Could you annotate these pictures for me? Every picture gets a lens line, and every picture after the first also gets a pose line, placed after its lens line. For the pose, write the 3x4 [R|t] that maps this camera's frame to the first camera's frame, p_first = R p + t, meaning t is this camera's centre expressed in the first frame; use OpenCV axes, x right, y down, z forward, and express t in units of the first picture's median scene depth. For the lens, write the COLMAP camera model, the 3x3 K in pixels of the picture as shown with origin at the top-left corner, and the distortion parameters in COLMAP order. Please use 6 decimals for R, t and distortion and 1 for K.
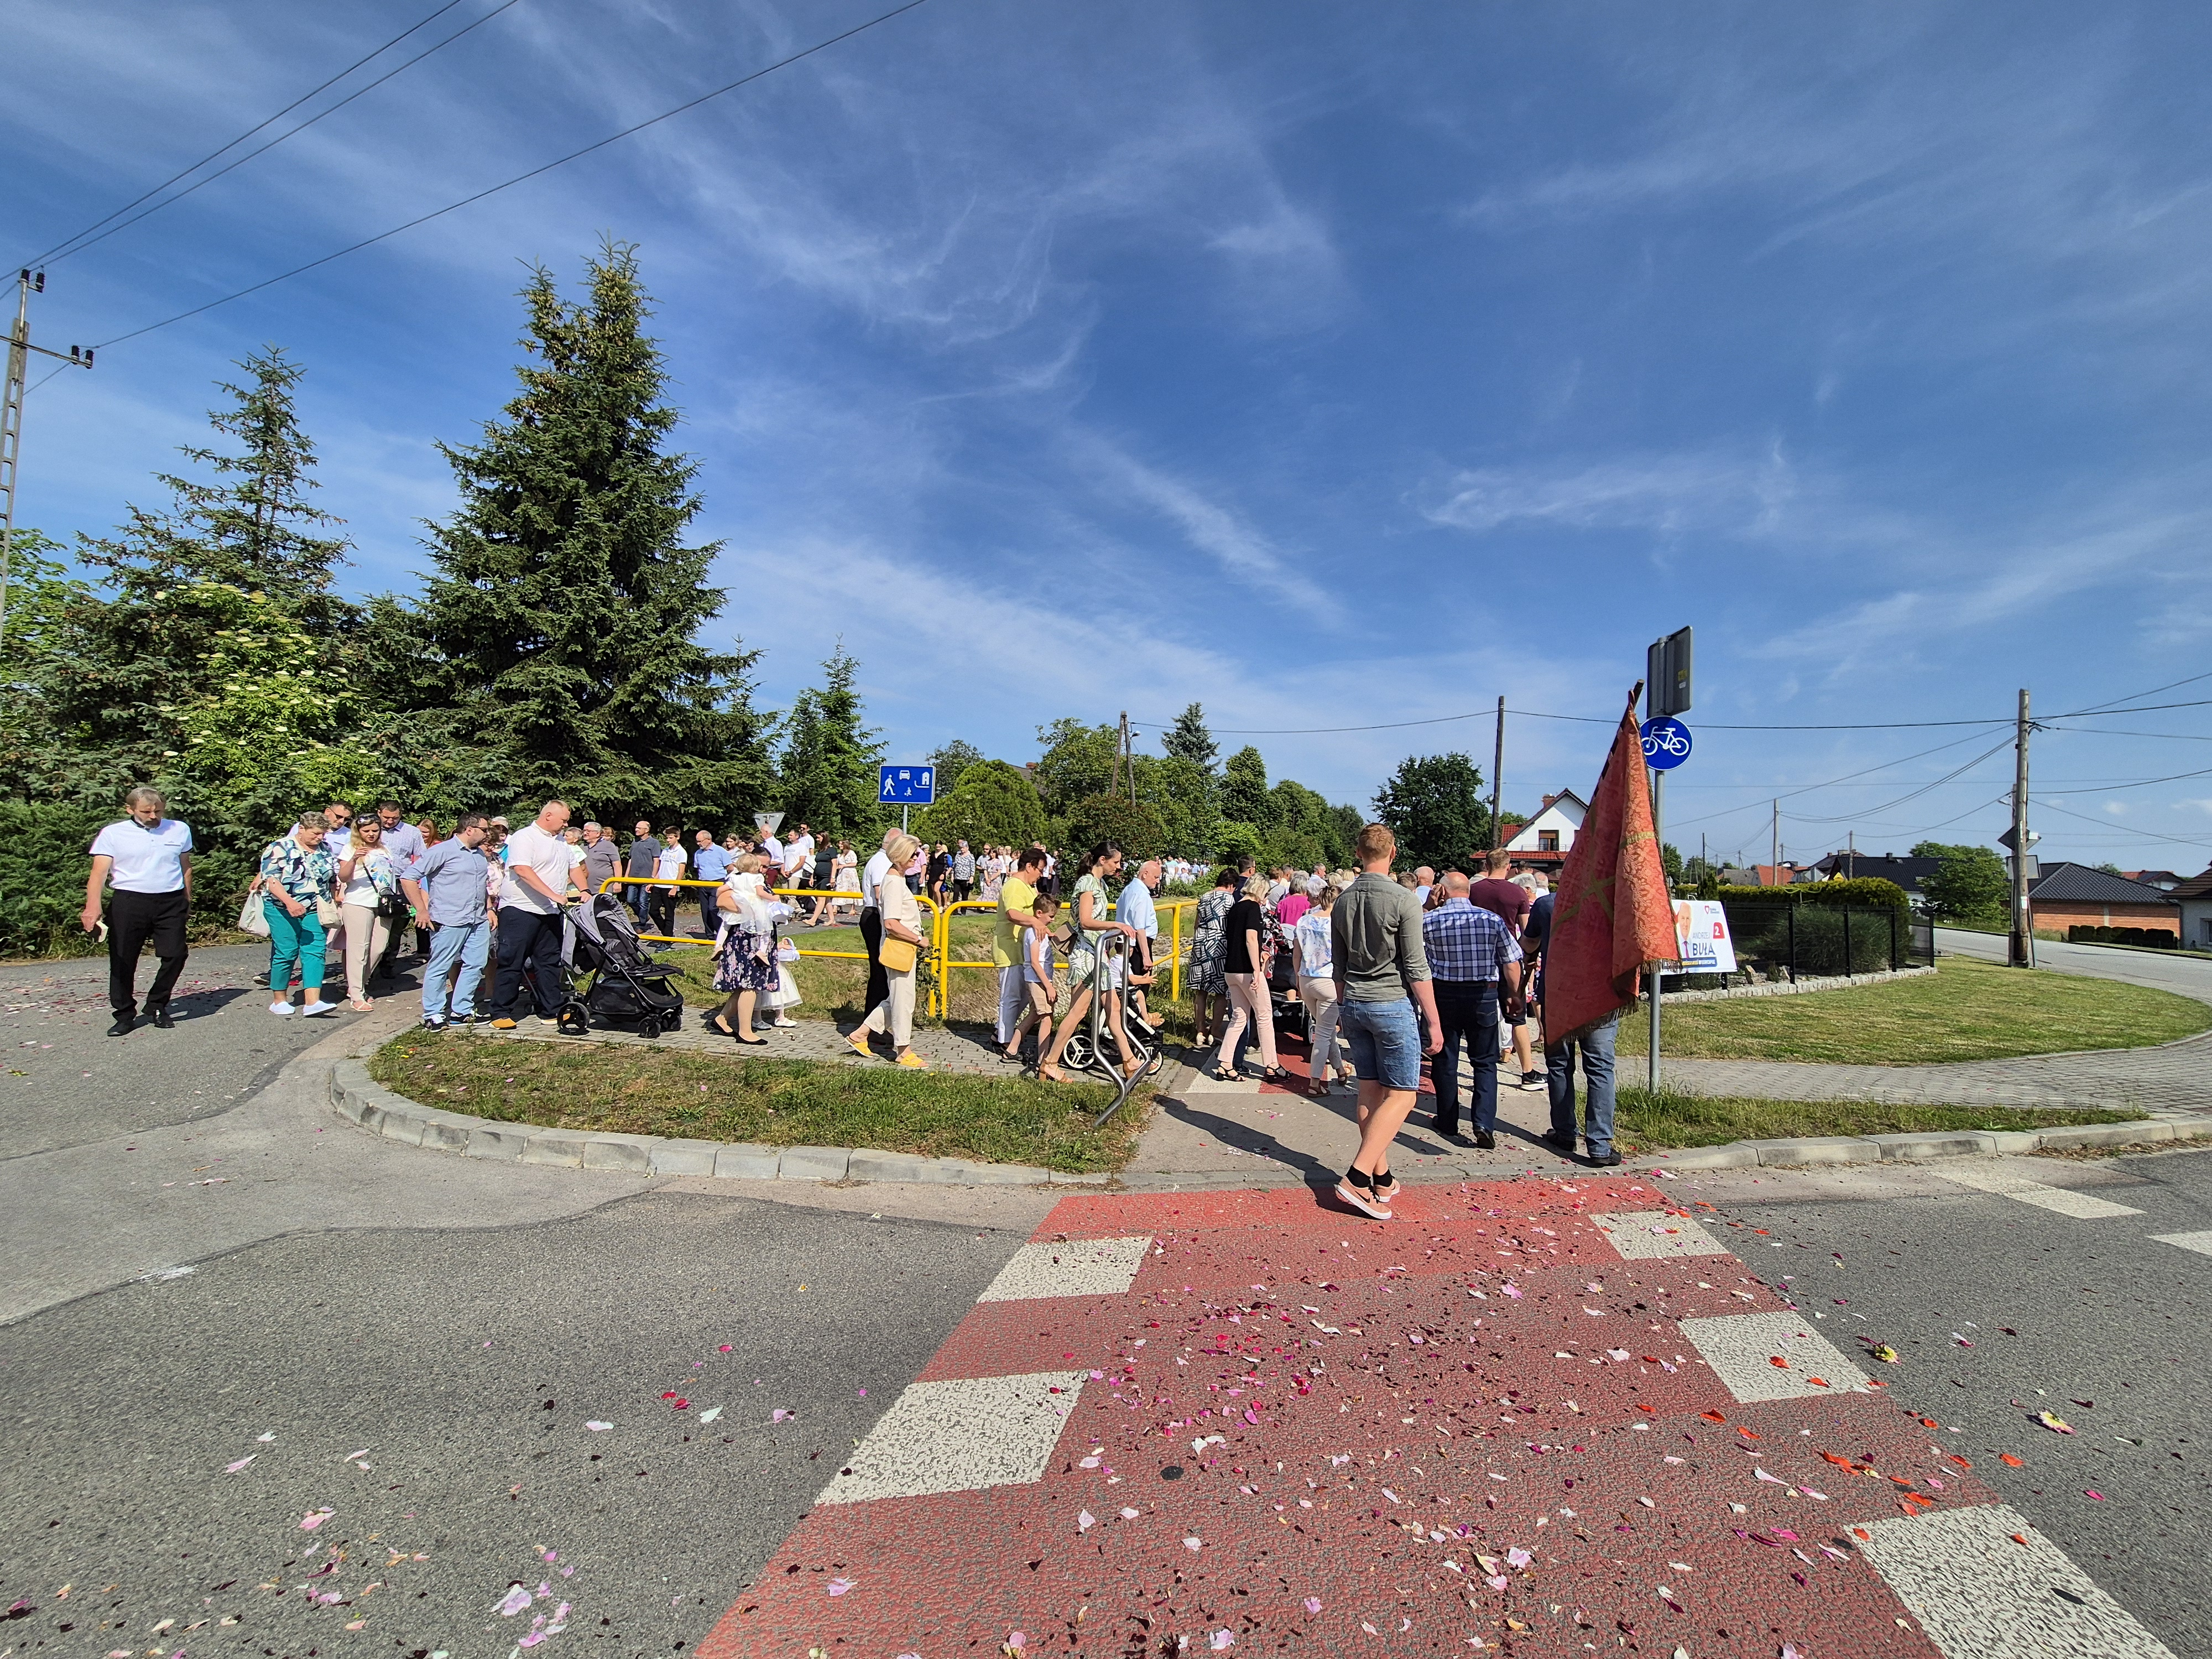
lens RADIAL K [[893.3, 0, 1106.0], [0, 893.3, 829.5], [0, 0, 1]] dist [-0.005070, 0.000609]
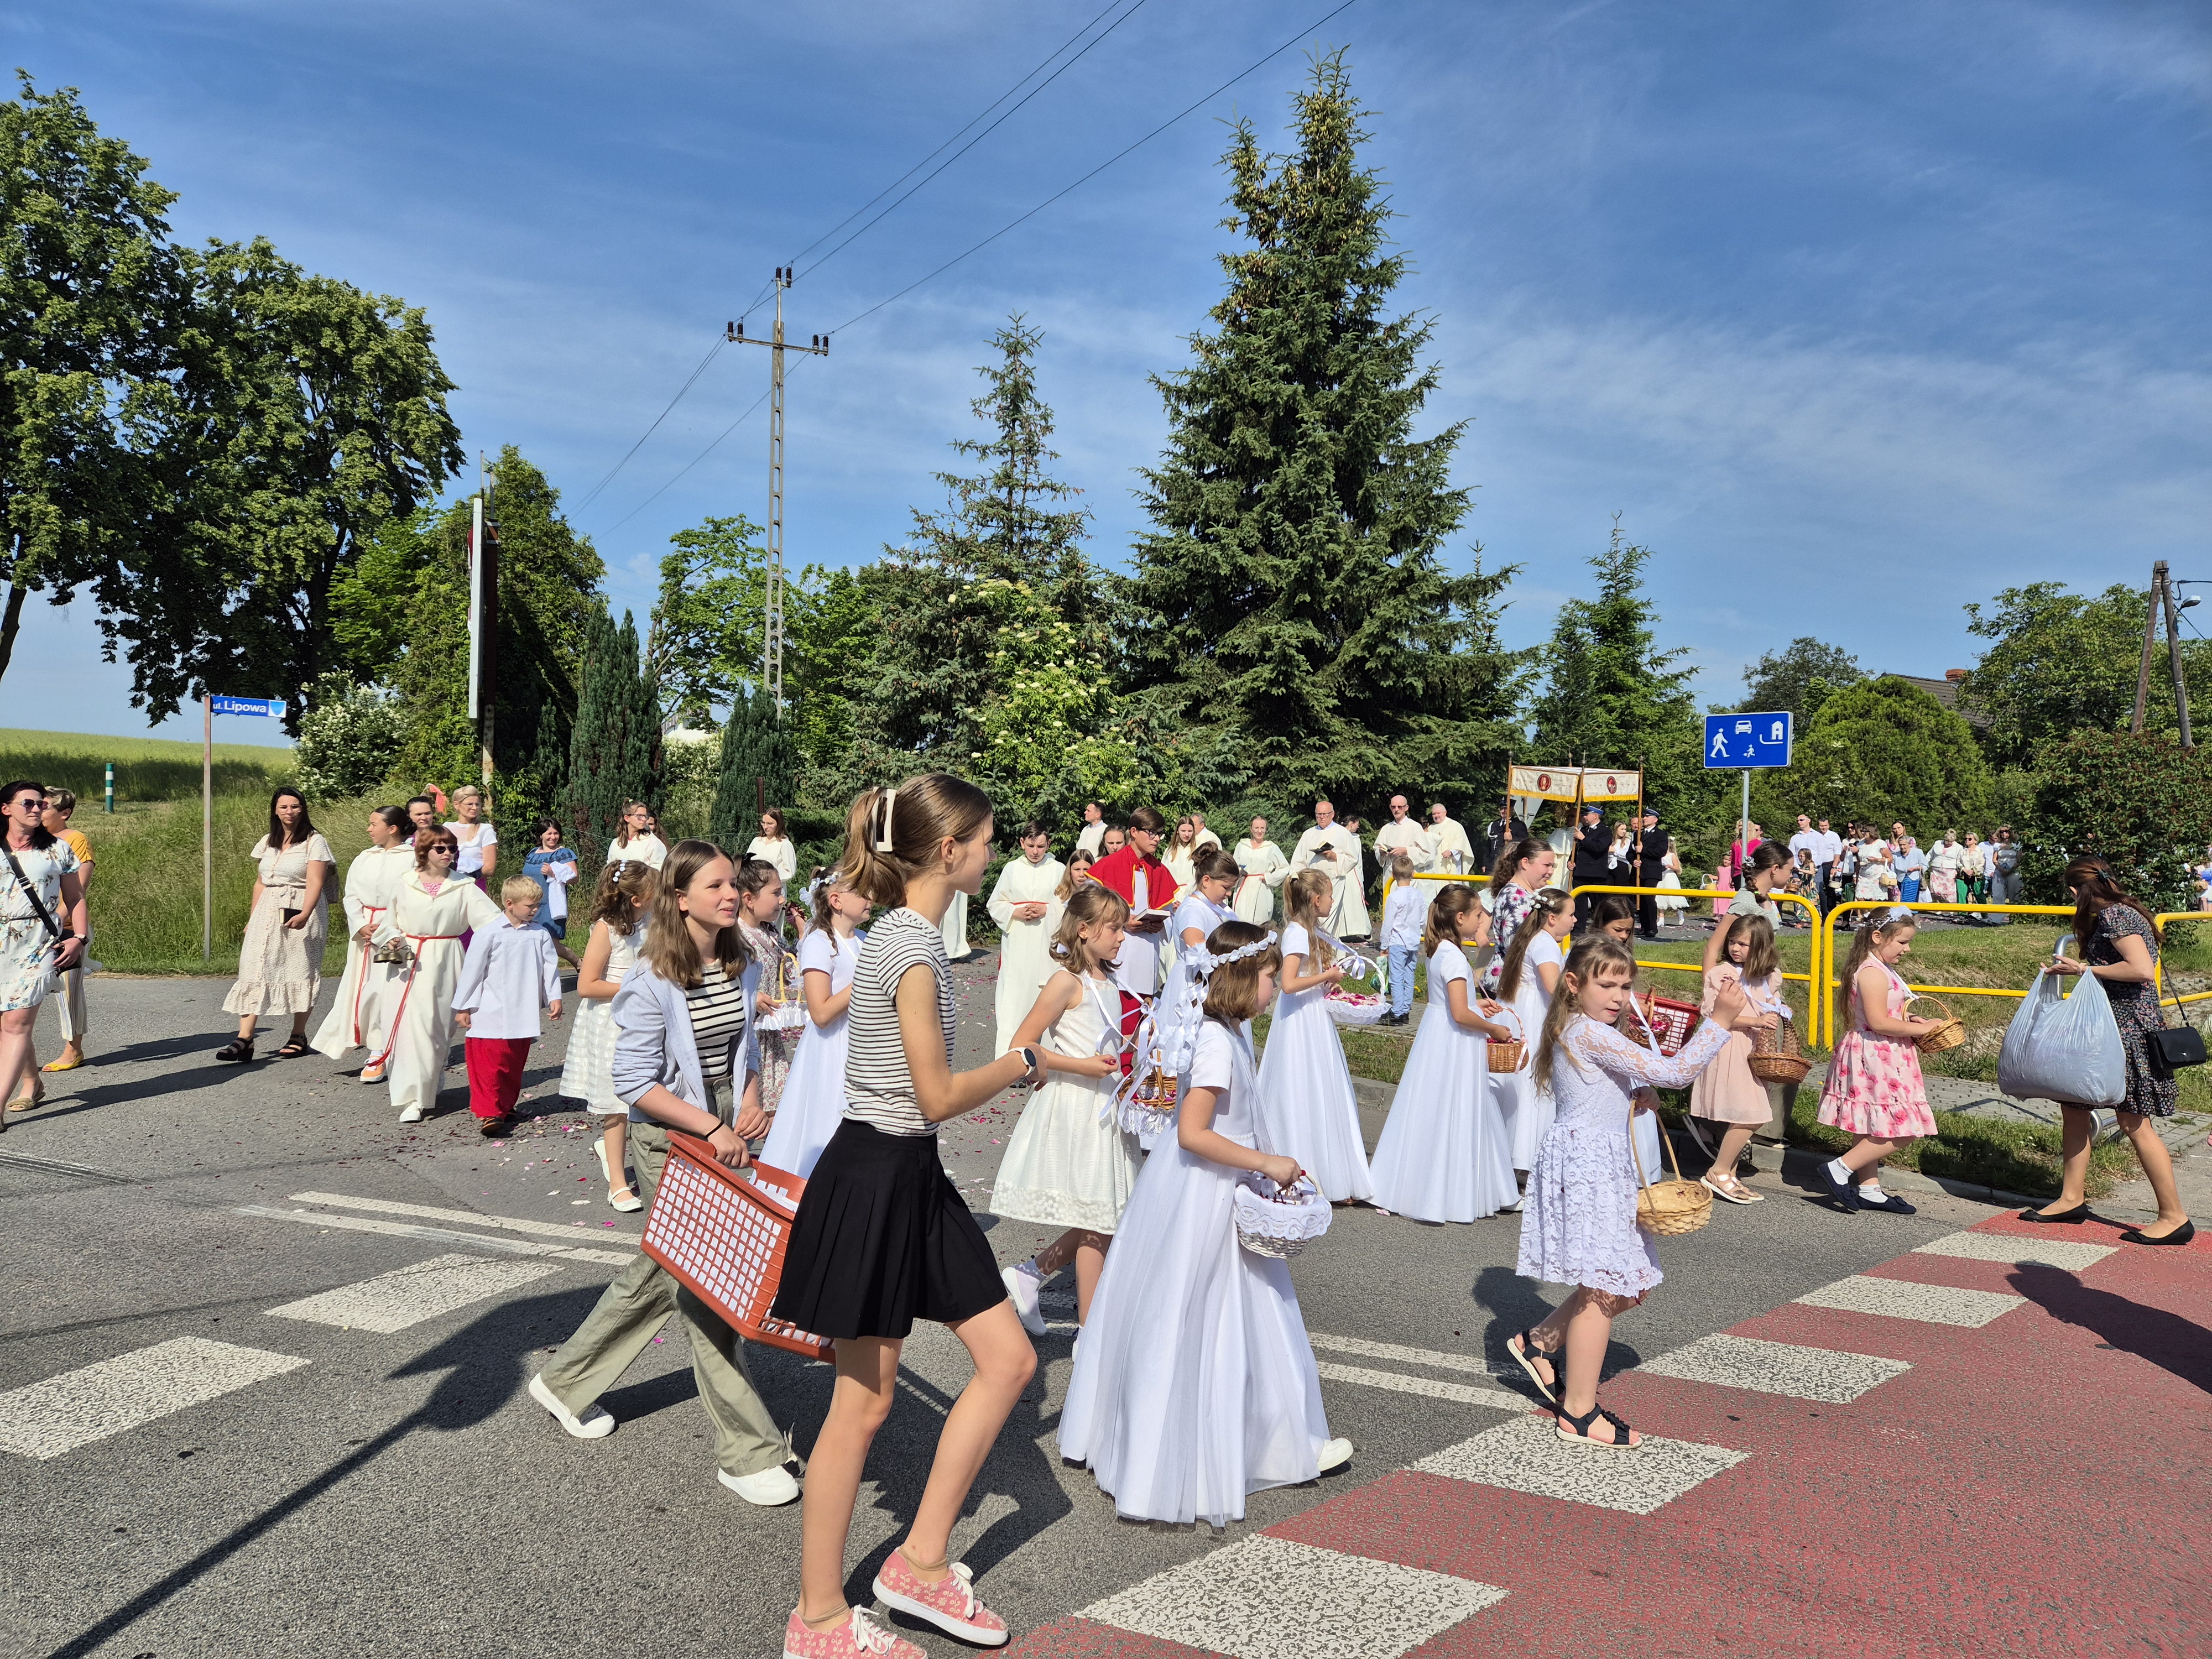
lens RADIAL K [[1481.5, 0, 1092.0], [0, 1481.5, 846.2], [0, 0, 1]] dist [0.106917, -0.094912]
pose [[0.823516, -0.015077, -0.567093, 0.021196], [0.031985, 0.999291, 0.019880, -0.007057], [0.566391, -0.034510, 0.823414, -0.245616]]
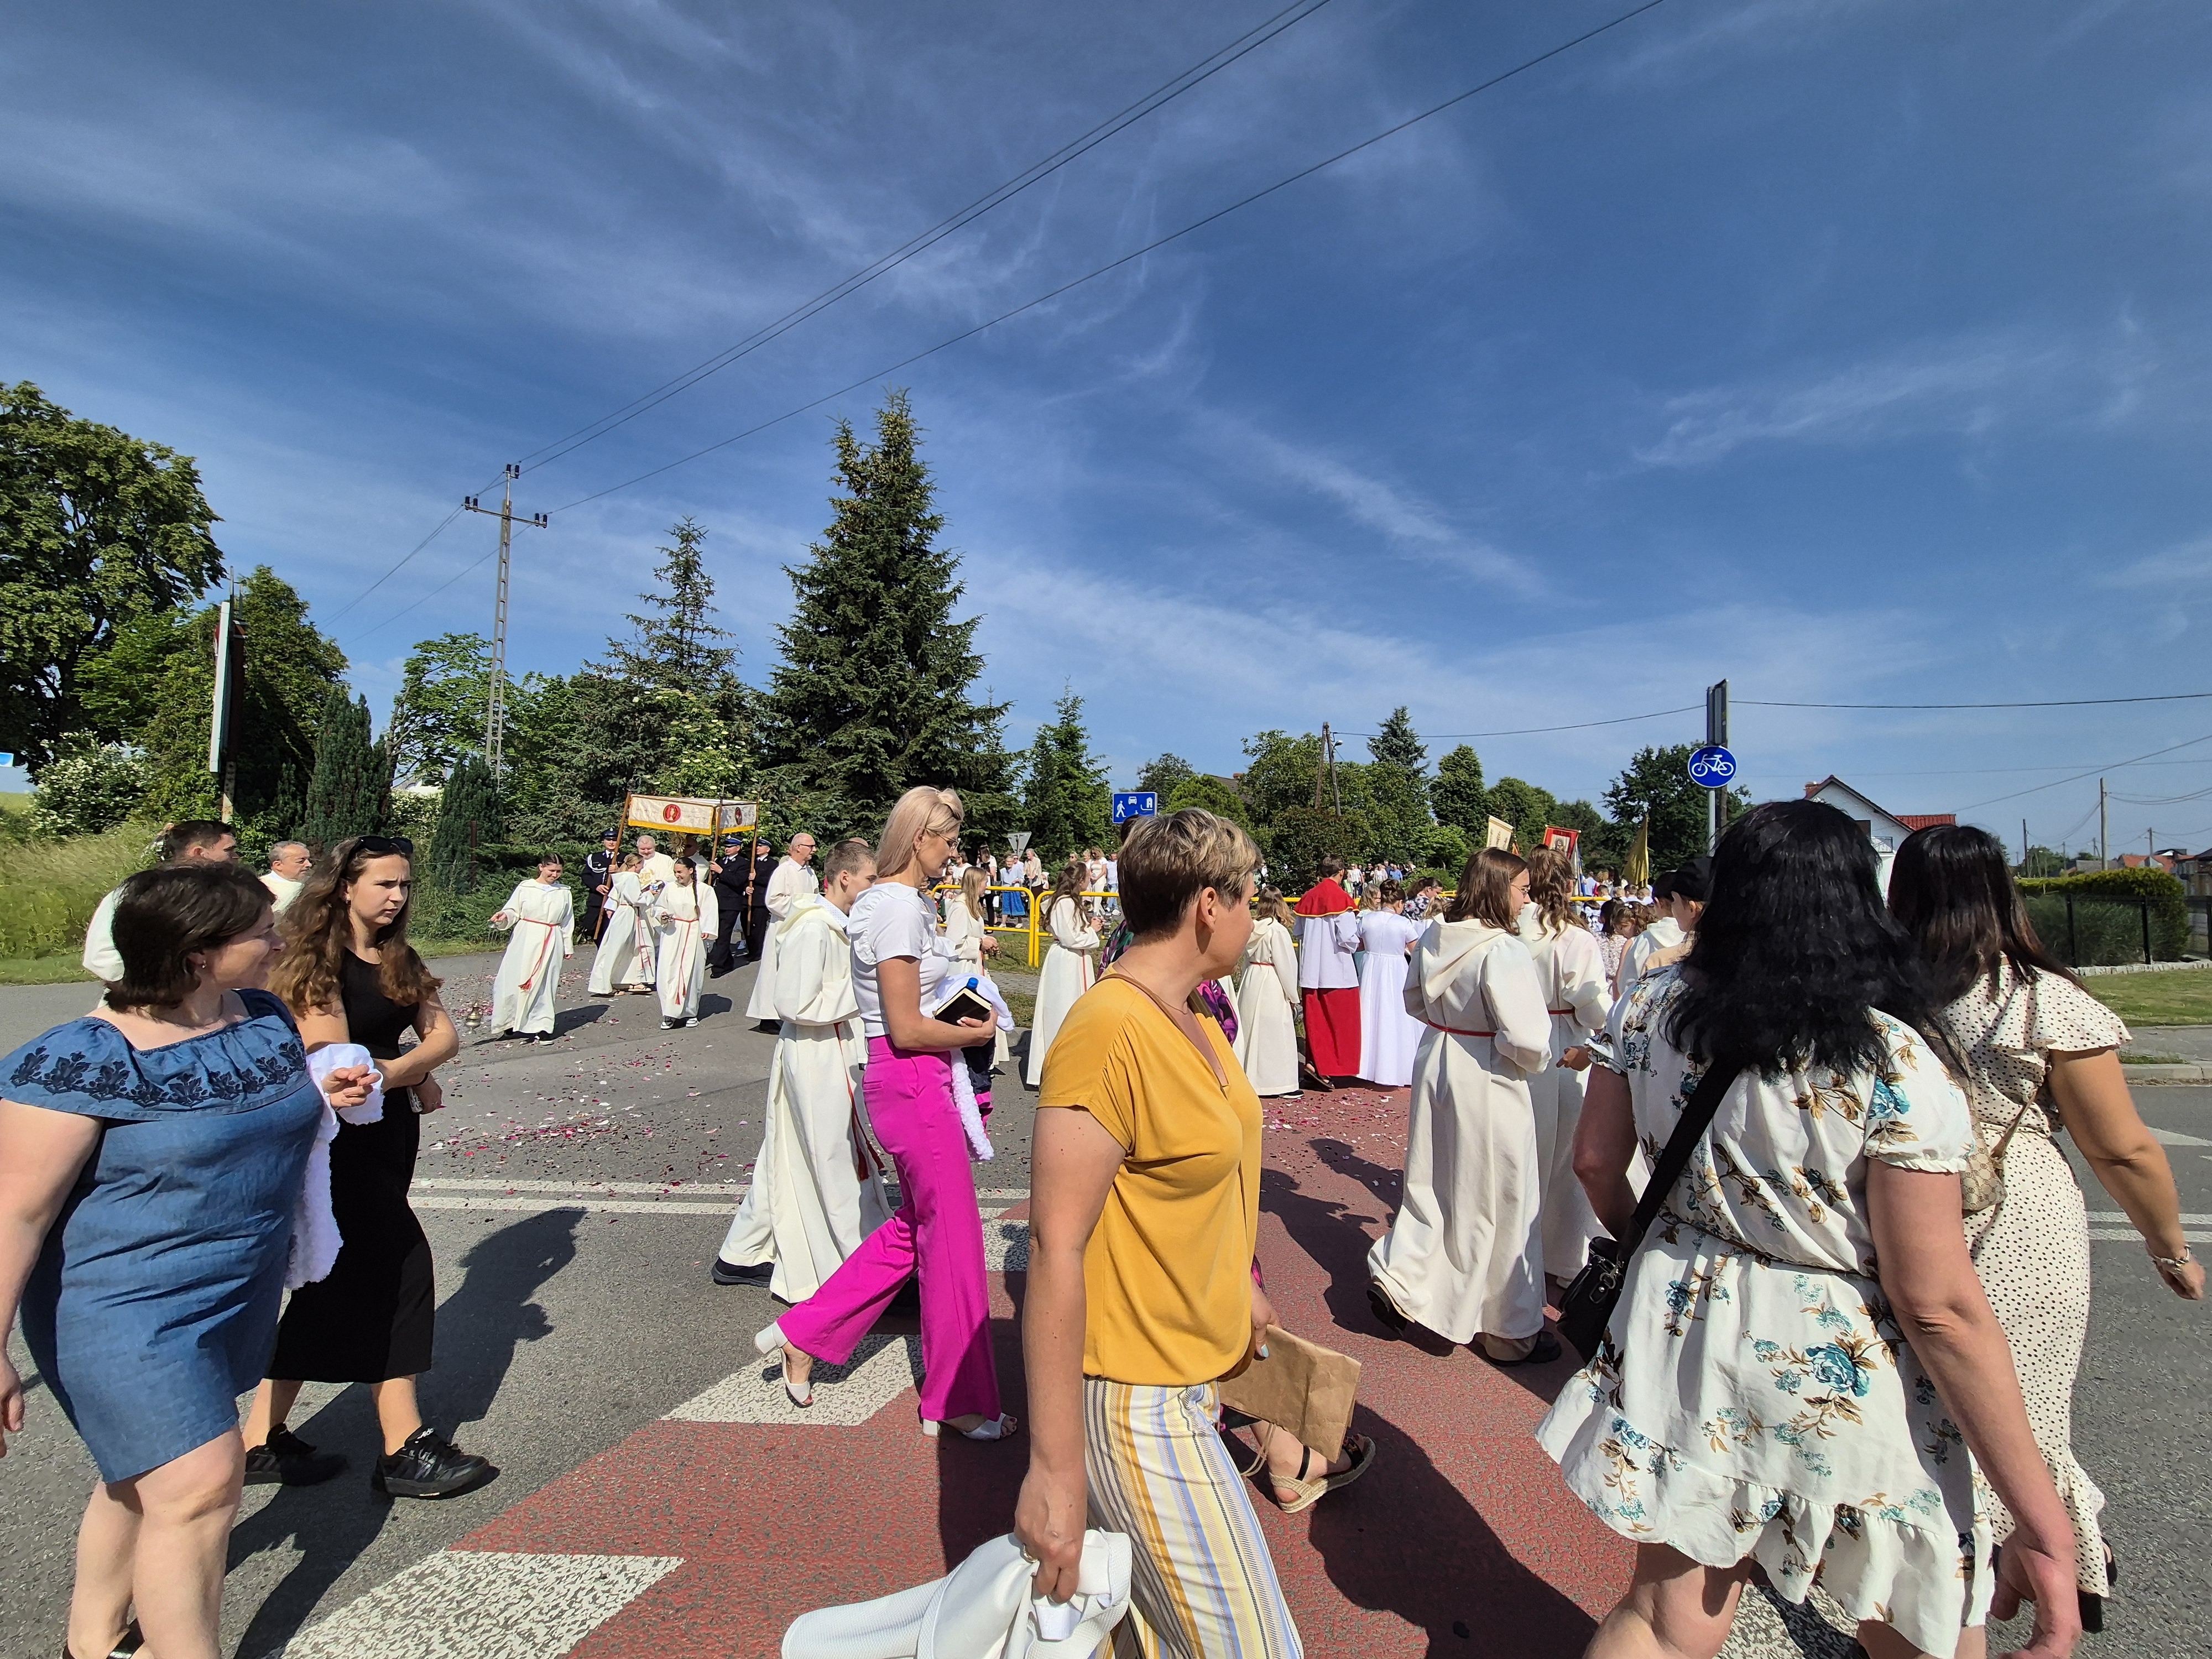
lens RADIAL K [[914.6, 0, 1107.2], [0, 914.6, 827.5], [0, 0, 1]] dist [0.003581, -0.000481]
pose [[0.973210, -0.031098, -0.227805, 0.028193], [0.028805, 0.999495, -0.013382, -0.006685], [0.228106, 0.006461, 0.973615, -0.230554]]
